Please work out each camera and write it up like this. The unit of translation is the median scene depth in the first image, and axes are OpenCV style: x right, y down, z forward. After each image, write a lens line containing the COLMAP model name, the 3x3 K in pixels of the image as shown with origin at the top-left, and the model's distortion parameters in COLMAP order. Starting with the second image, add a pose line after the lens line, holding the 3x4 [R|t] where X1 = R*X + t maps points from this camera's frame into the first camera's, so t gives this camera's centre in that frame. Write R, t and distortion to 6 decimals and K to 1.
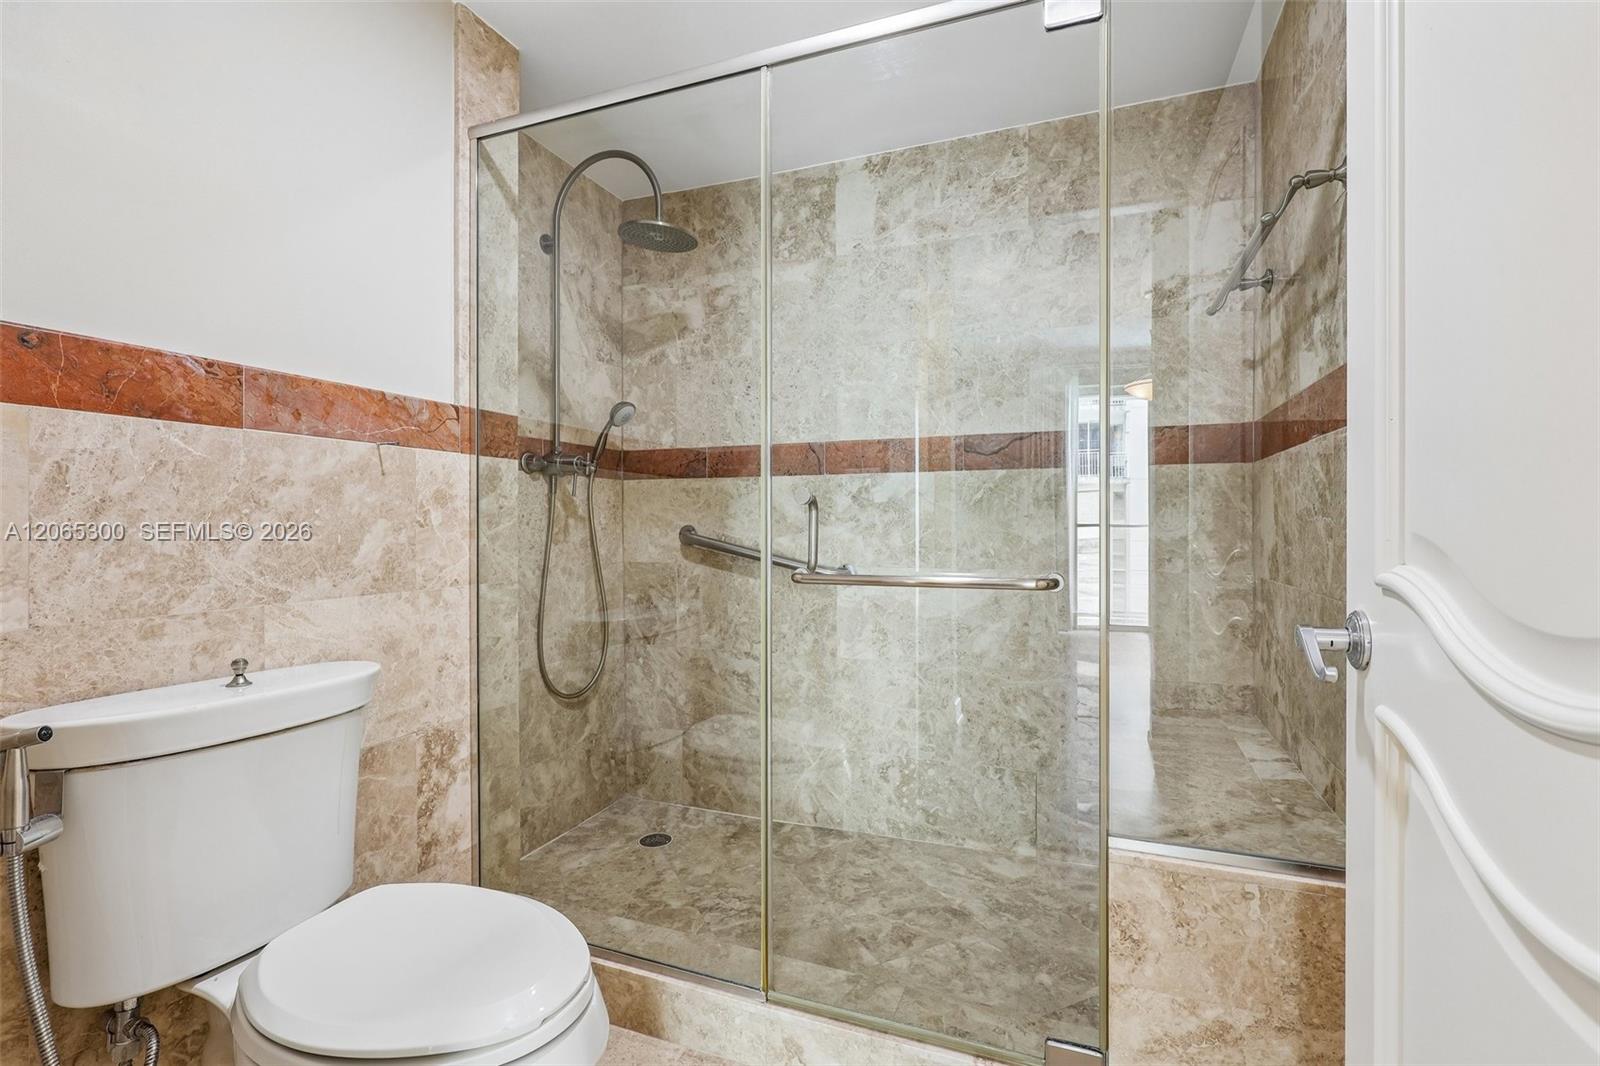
lens RADIAL K [[726.9, 0, 801.6], [0, 726.9, 522.2], [0, 0, 1]] dist [-0.001054, -0.000091]
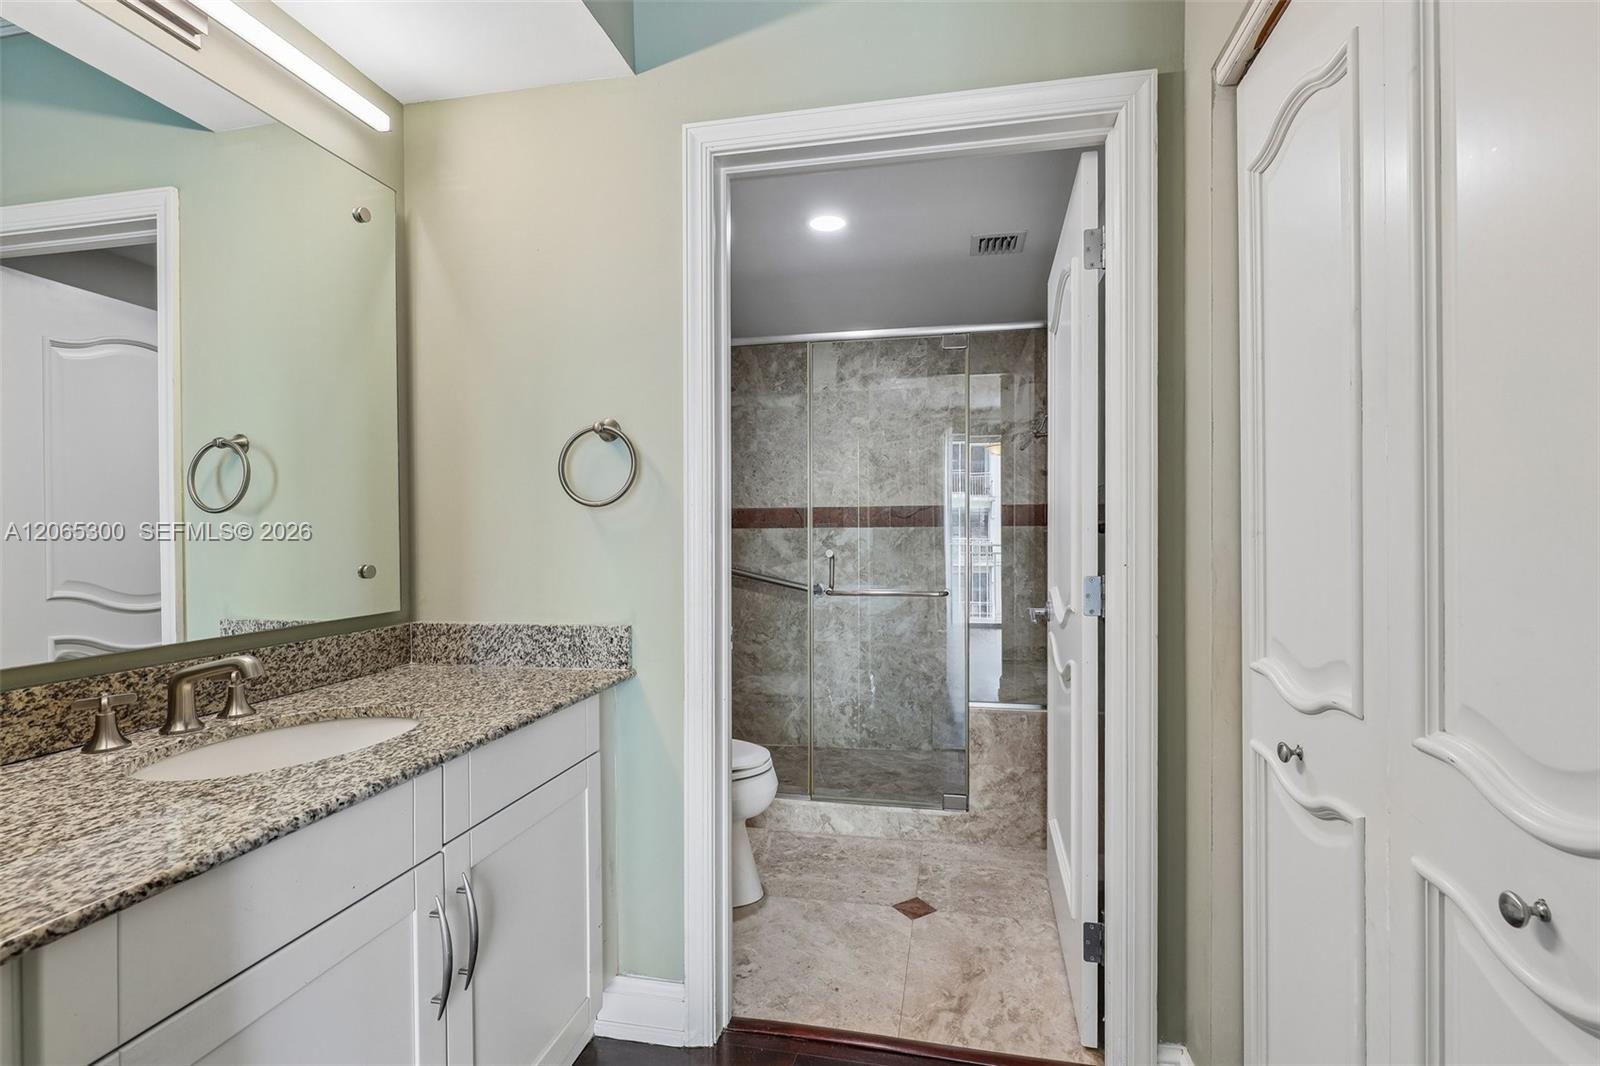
lens RADIAL K [[726.9, 0, 803.9], [0, 726.9, 537.8], [0, 0, 1]] dist [-0.001054, -0.000091]
pose [[0.986431, -0.001933, 0.164164, -0.249493], [0.001209, 0.999989, 0.004511, -0.053724], [-0.164171, -0.004251, 0.986423, -0.627277]]
